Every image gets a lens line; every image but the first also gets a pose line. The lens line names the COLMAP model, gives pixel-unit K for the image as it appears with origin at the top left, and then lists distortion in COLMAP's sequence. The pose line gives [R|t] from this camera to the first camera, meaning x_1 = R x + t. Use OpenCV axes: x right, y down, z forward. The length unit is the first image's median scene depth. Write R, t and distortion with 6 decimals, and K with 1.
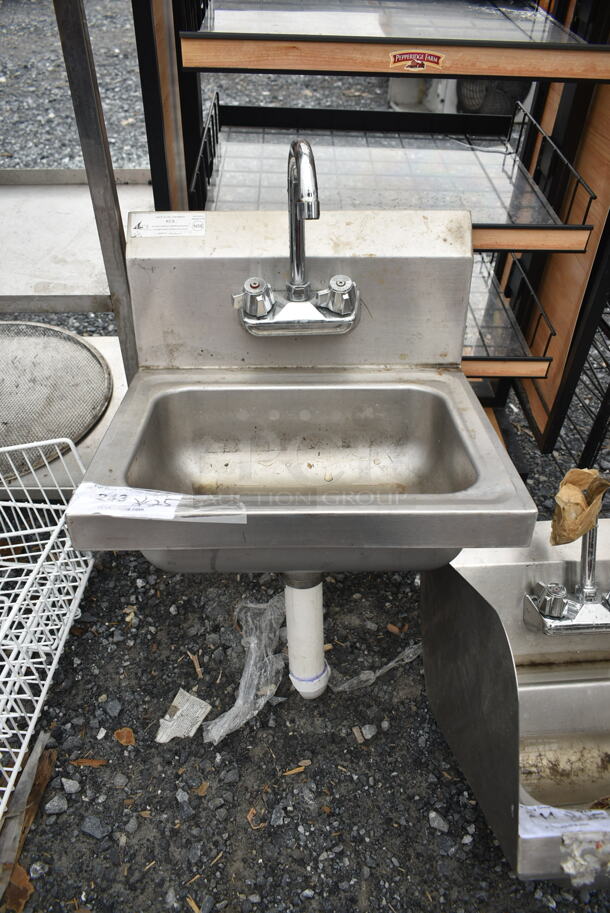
lens RADIAL K [[694.5, 0, 305.0], [0, 694.5, 456.5], [0, 0, 1]] dist [-0.029697, 0.011014]
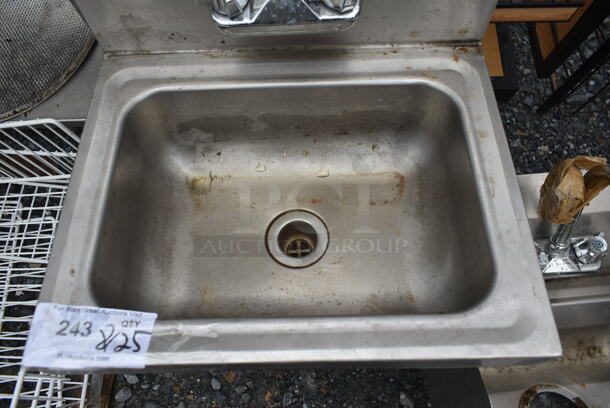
lens RADIAL K [[464.0, 0, 308.7], [0, 464.0, 204.3], [0, 0, 1]] dist [-0.029697, 0.011014]
pose [[0.999762, -0.013118, -0.017411, 0.022268], [0.020392, 0.845077, 0.534256, -0.276575], [0.007706, -0.534484, 0.845143, 0.430824]]
